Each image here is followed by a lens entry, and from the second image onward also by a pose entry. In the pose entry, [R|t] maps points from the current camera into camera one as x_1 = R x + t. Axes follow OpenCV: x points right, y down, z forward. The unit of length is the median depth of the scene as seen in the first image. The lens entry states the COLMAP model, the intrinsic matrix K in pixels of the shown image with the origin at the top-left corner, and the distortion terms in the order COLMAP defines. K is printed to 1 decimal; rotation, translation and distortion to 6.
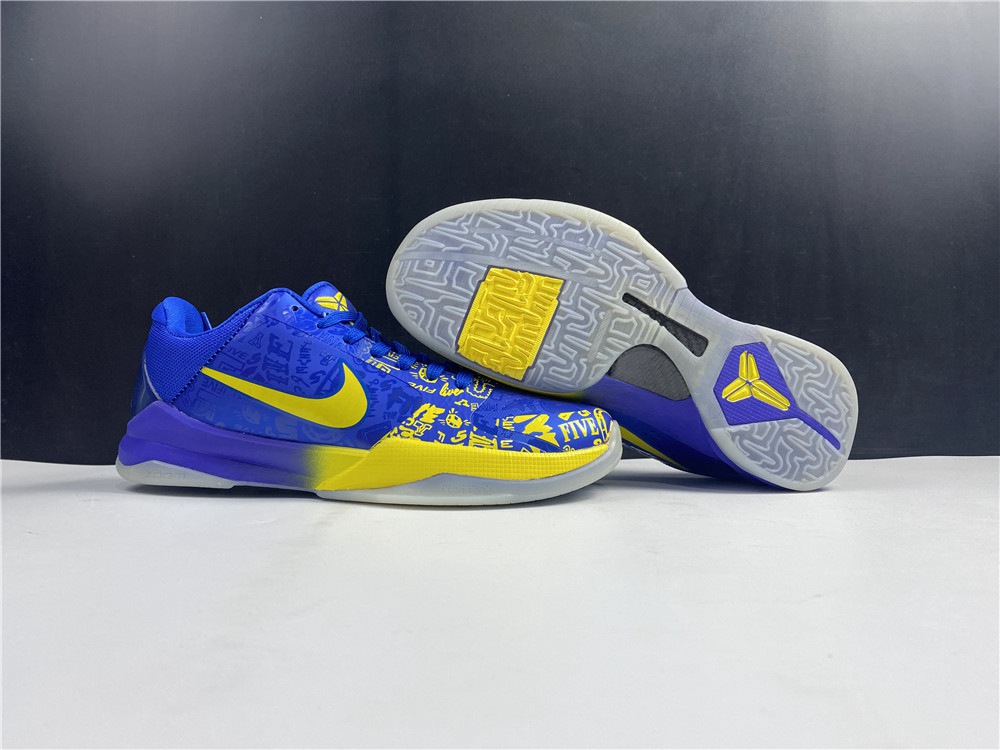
lens RADIAL K [[787.2, 0, 500.0], [0, 787.2, 375.0], [0, 0, 1]] dist [-0.002977, -0.002401]
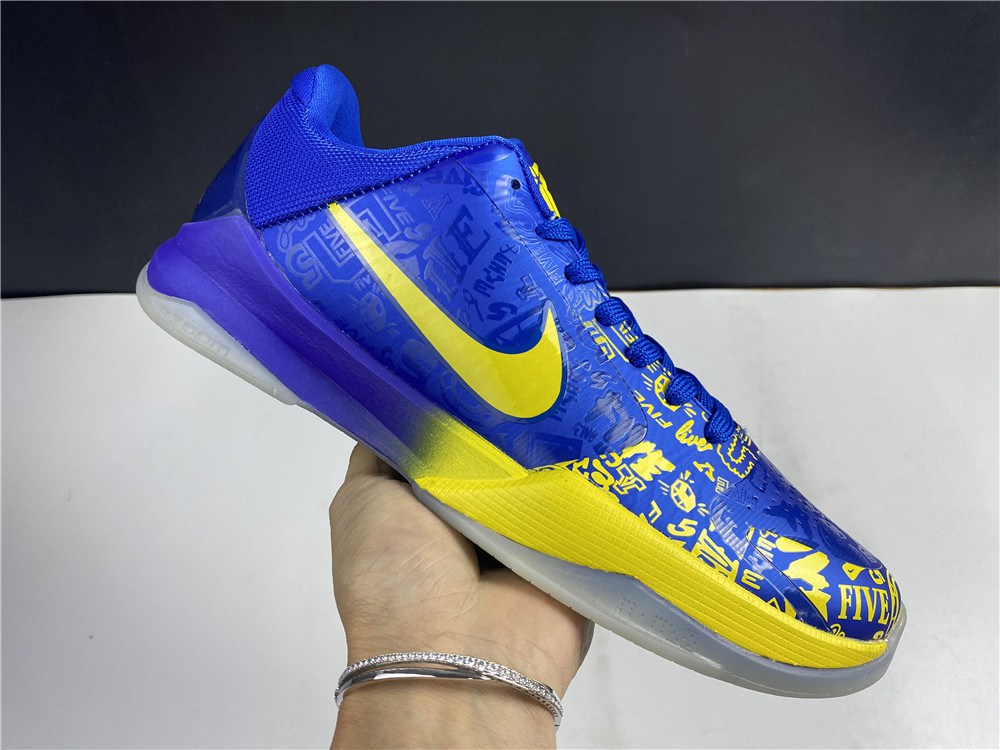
lens RADIAL K [[787.2, 0, 500.0], [0, 787.2, 375.0], [0, 0, 1]] dist [-0.002977, -0.002401]
pose [[0.885443, 0.464246, -0.021585, -0.202142], [-0.458183, 0.879773, 0.126759, -0.029372], [0.077837, -0.102348, 0.991699, 0.431170]]
